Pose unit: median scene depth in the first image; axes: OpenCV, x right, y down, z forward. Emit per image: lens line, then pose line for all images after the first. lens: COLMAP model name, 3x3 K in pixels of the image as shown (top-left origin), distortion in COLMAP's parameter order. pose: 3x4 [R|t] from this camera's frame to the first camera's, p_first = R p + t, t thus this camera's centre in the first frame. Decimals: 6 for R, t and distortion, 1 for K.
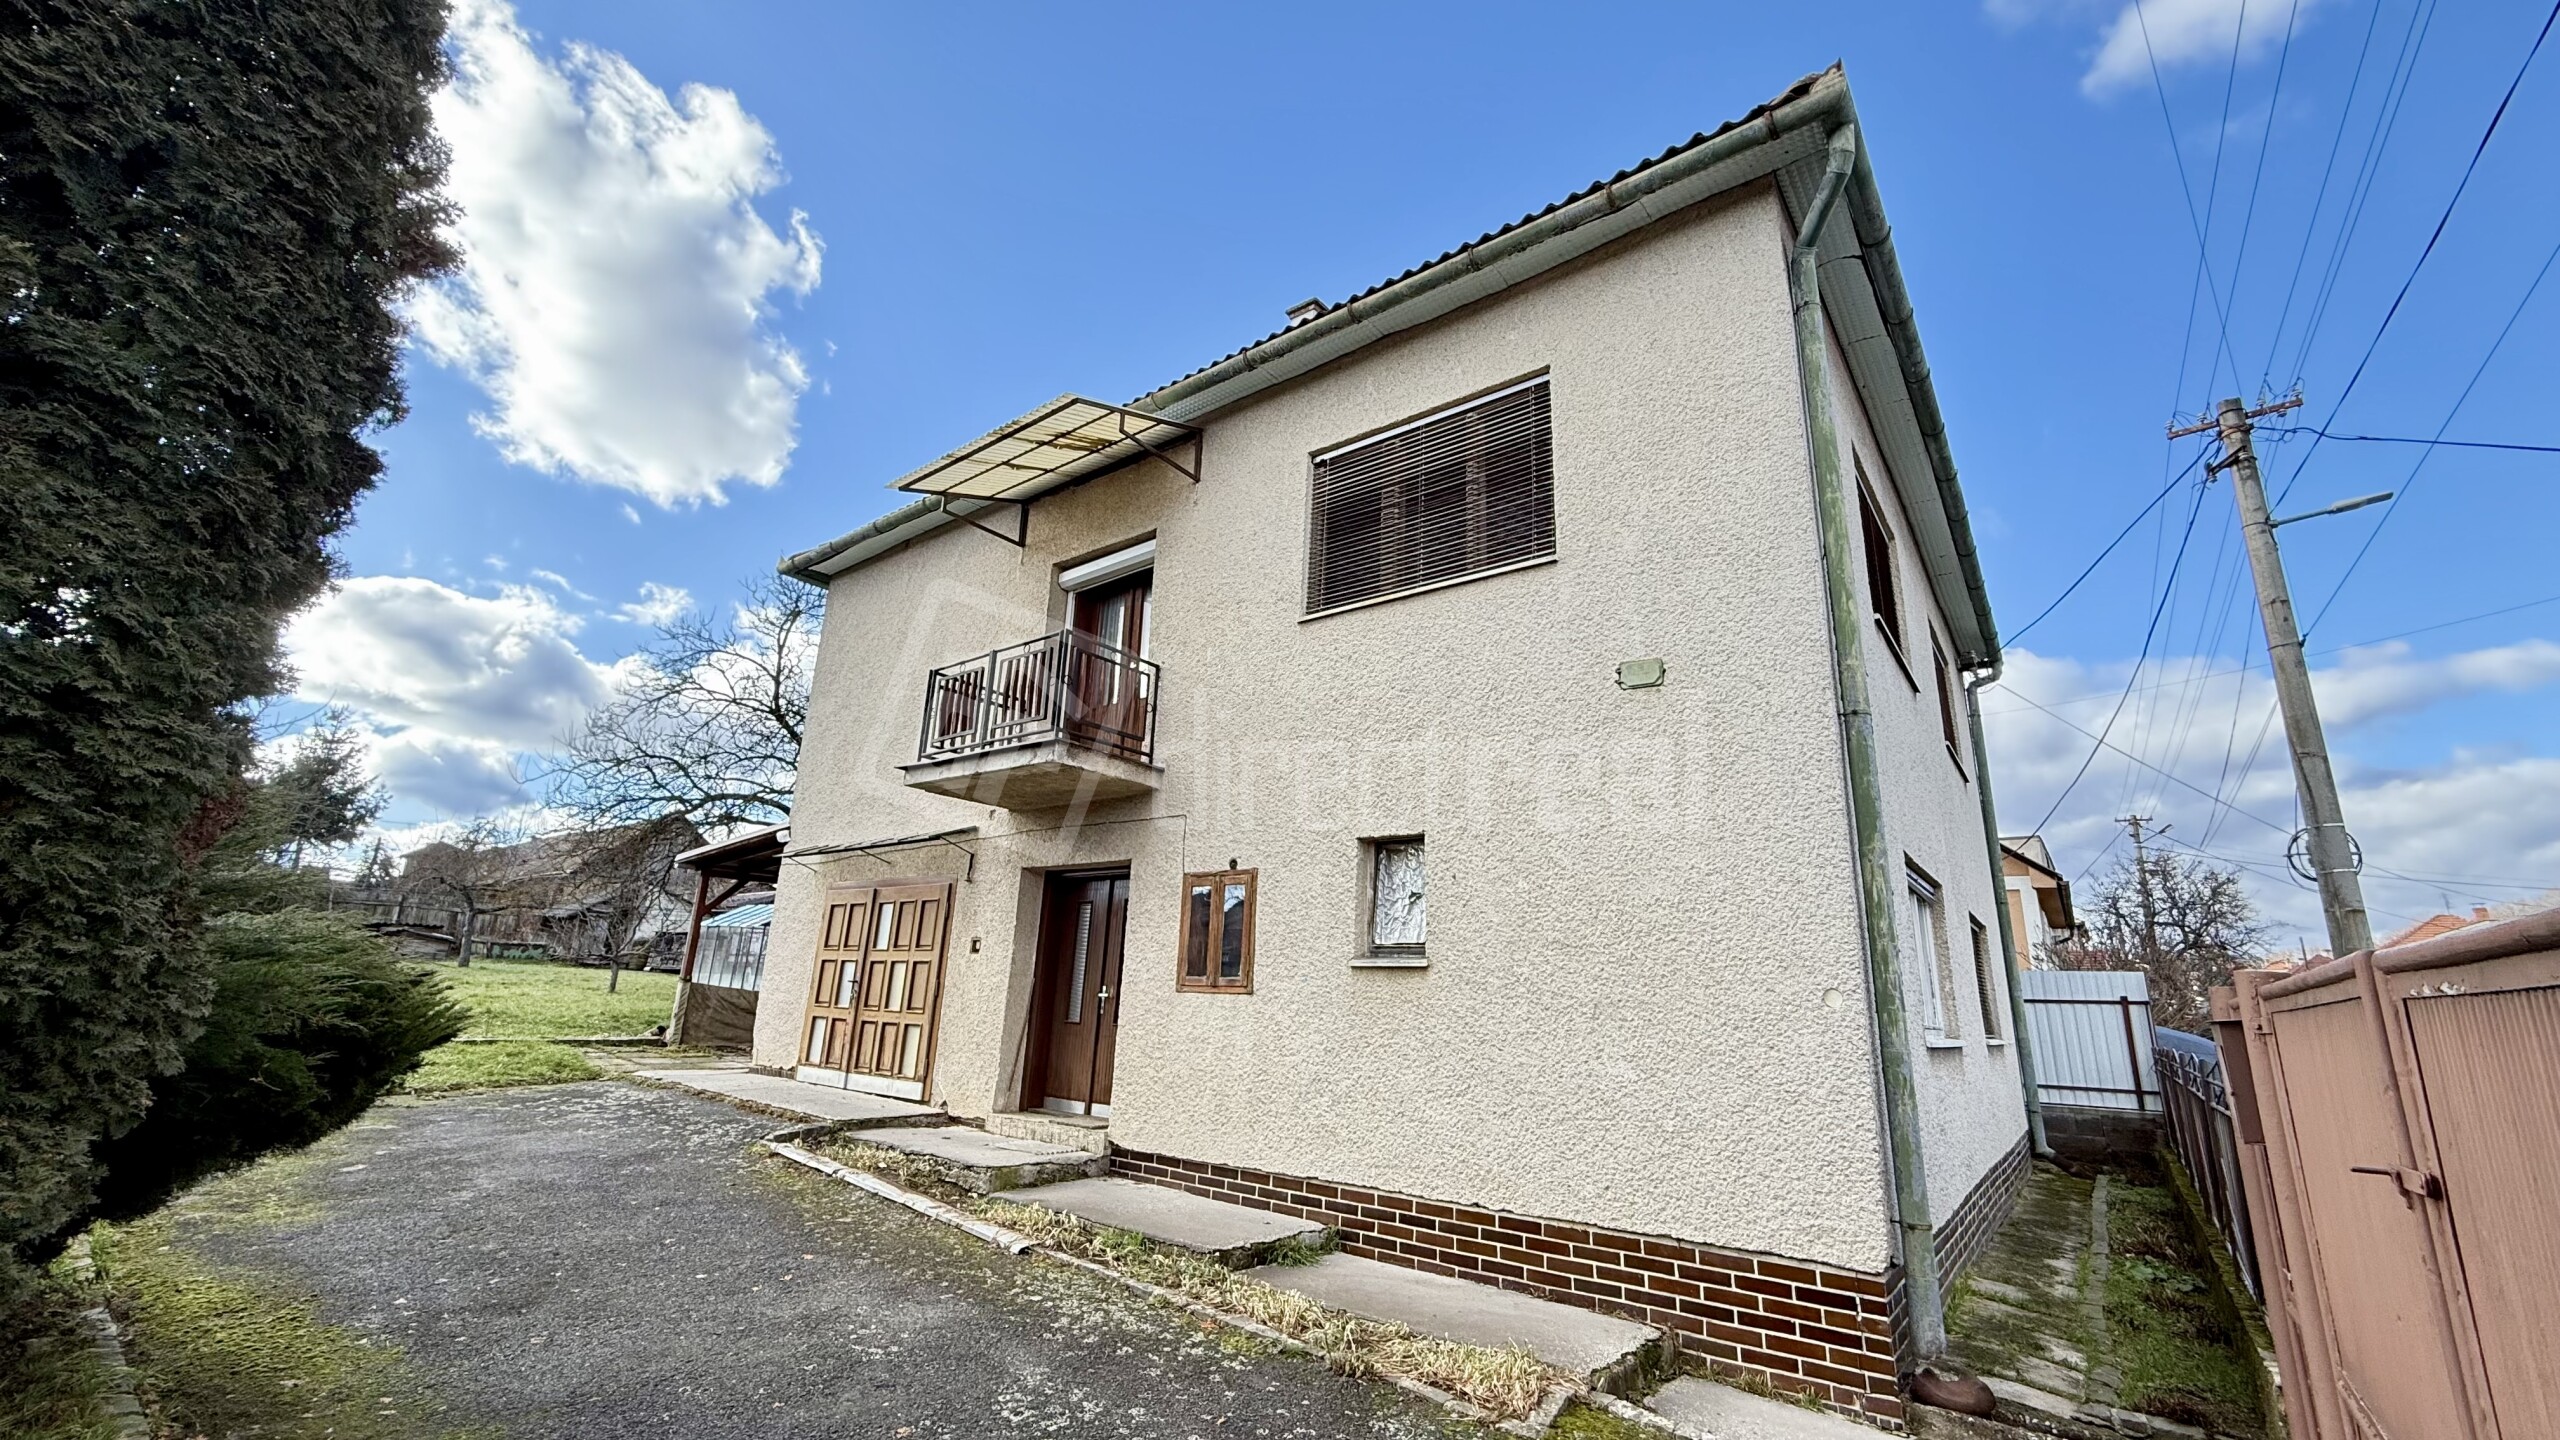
lens RADIAL K [[1010.8, 0, 1281.1], [0, 1010.8, 725.0], [0, 0, 1]] dist [-0.002427, -0.000318]
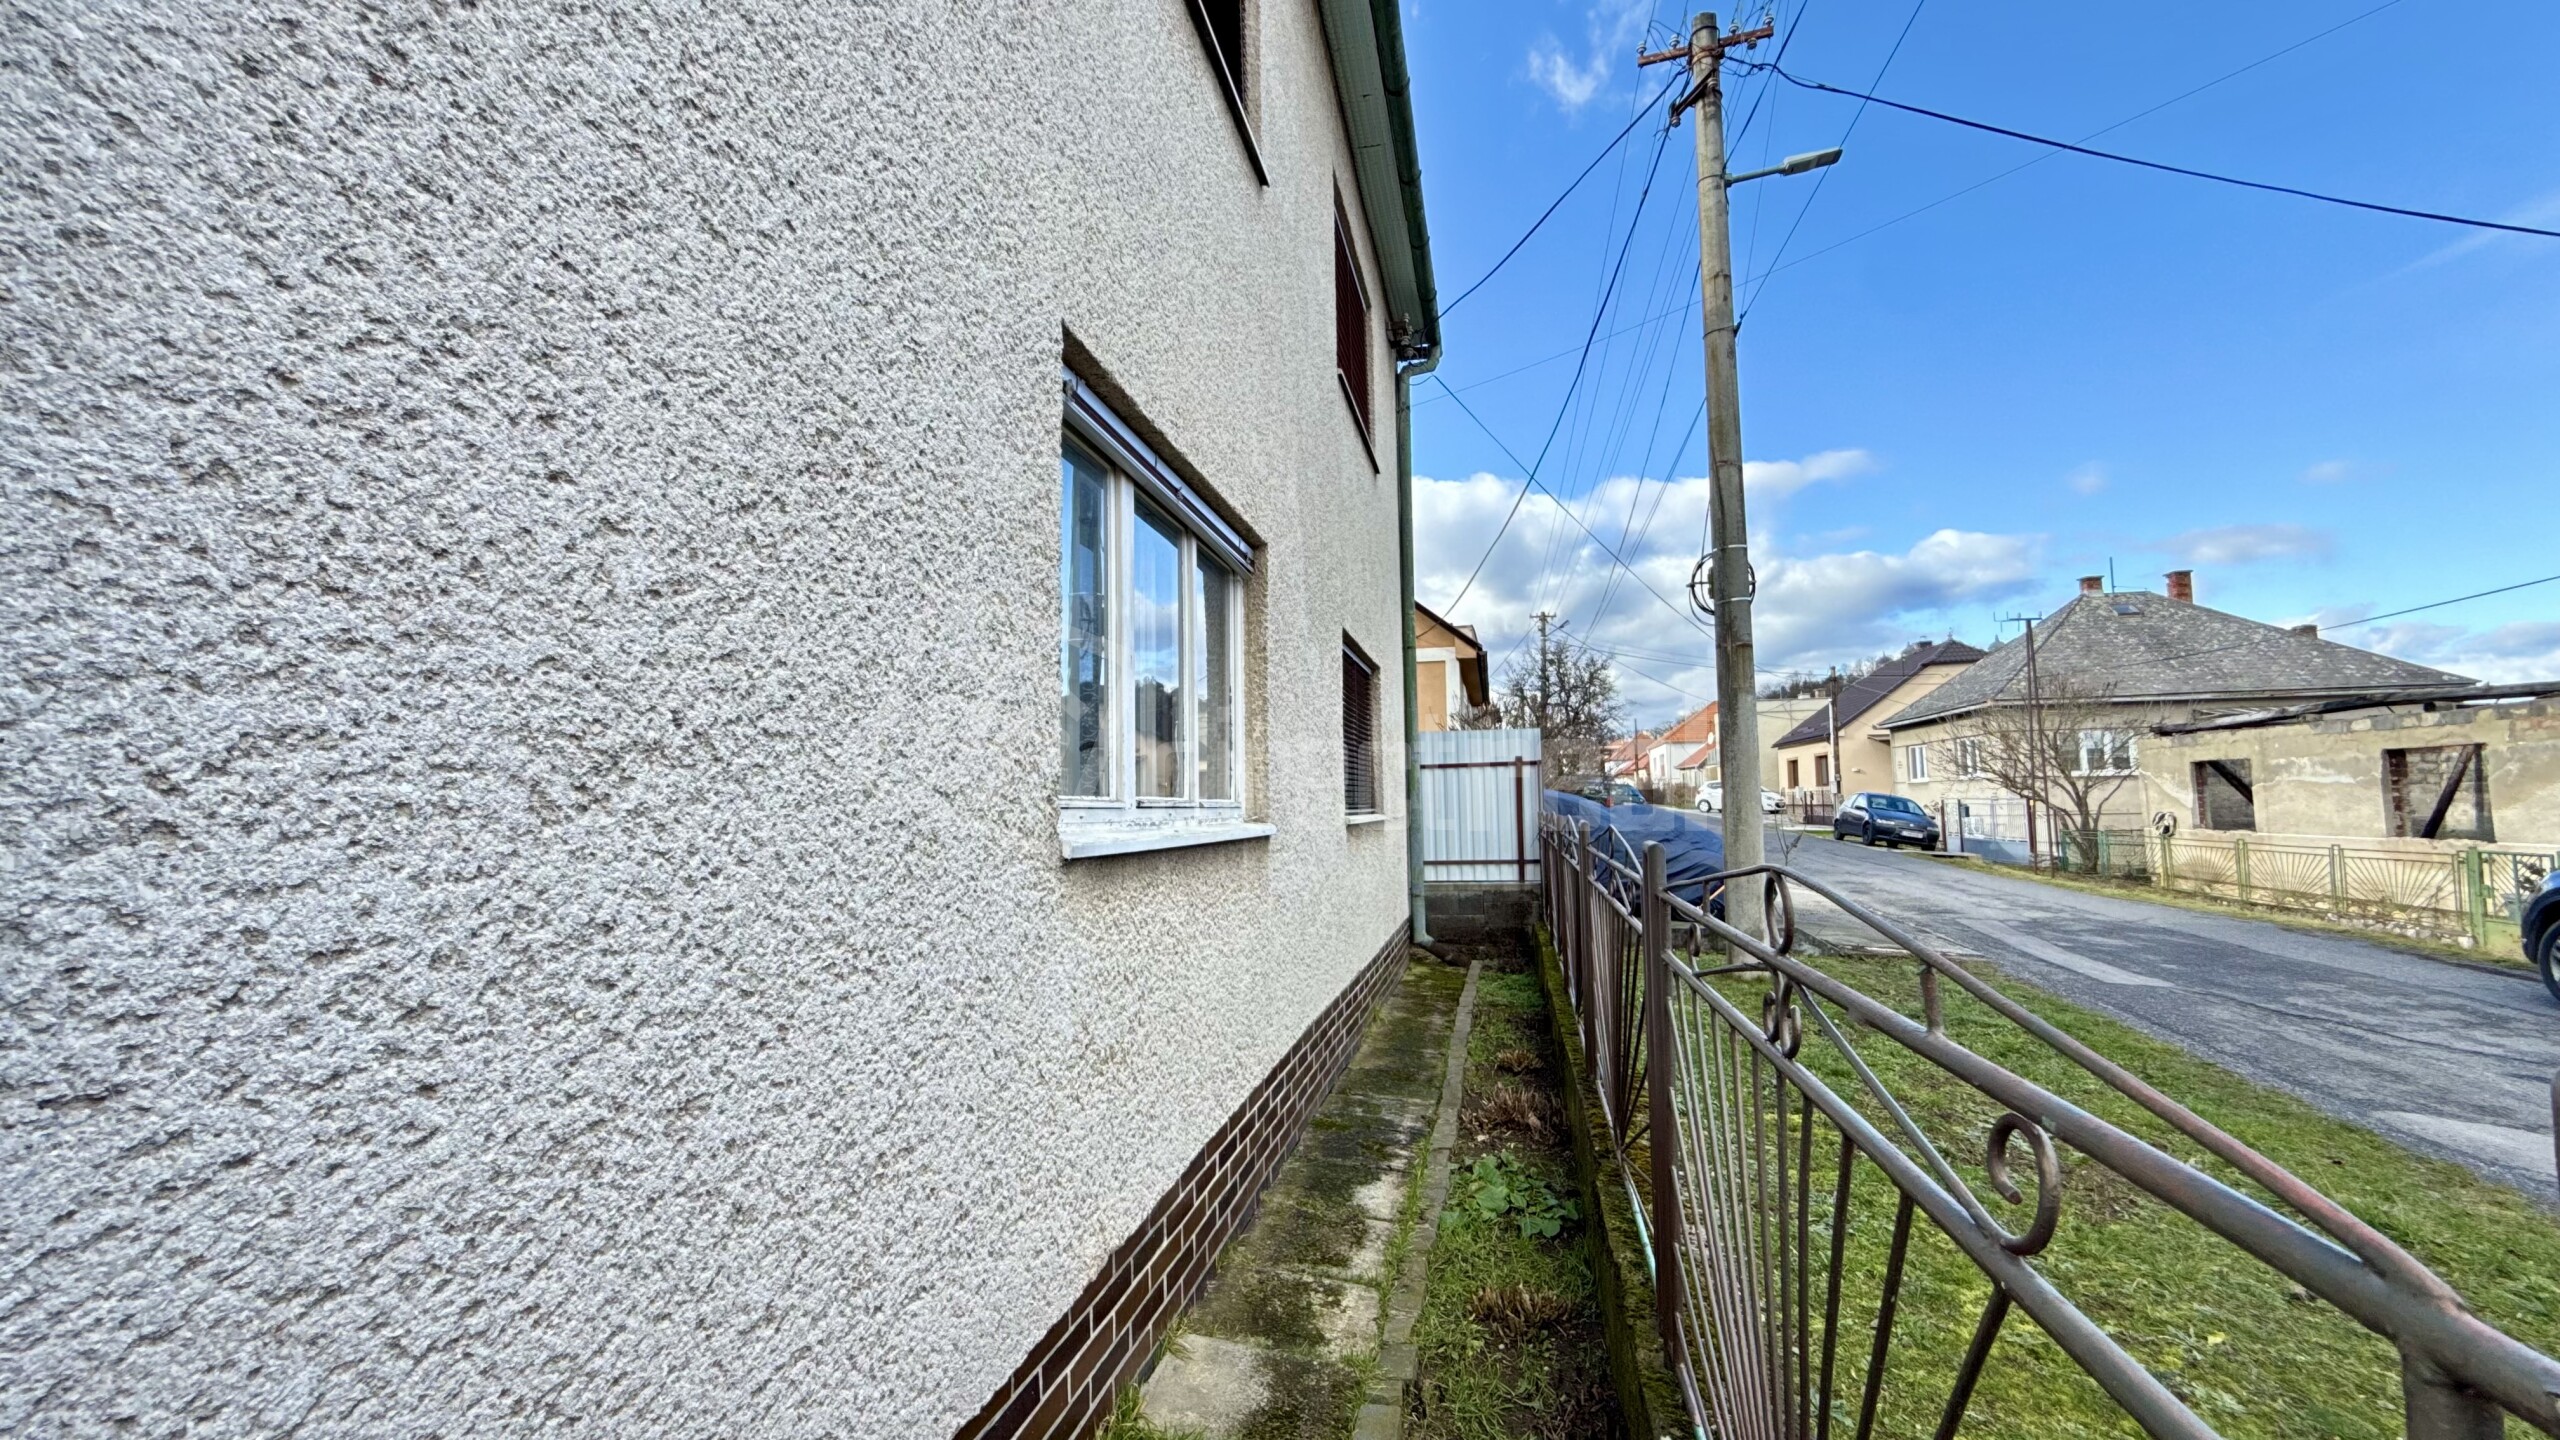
lens RADIAL K [[1034.0, 0, 1274.7], [0, 1034.0, 710.0], [0, 0, 1]] dist [0.000183, 0.000058]
pose [[0.901016, -0.012273, 0.433611, 0.273238], [-0.066524, 0.983866, 0.166080, 0.100690], [-0.428654, -0.178486, 0.885663, 0.323757]]
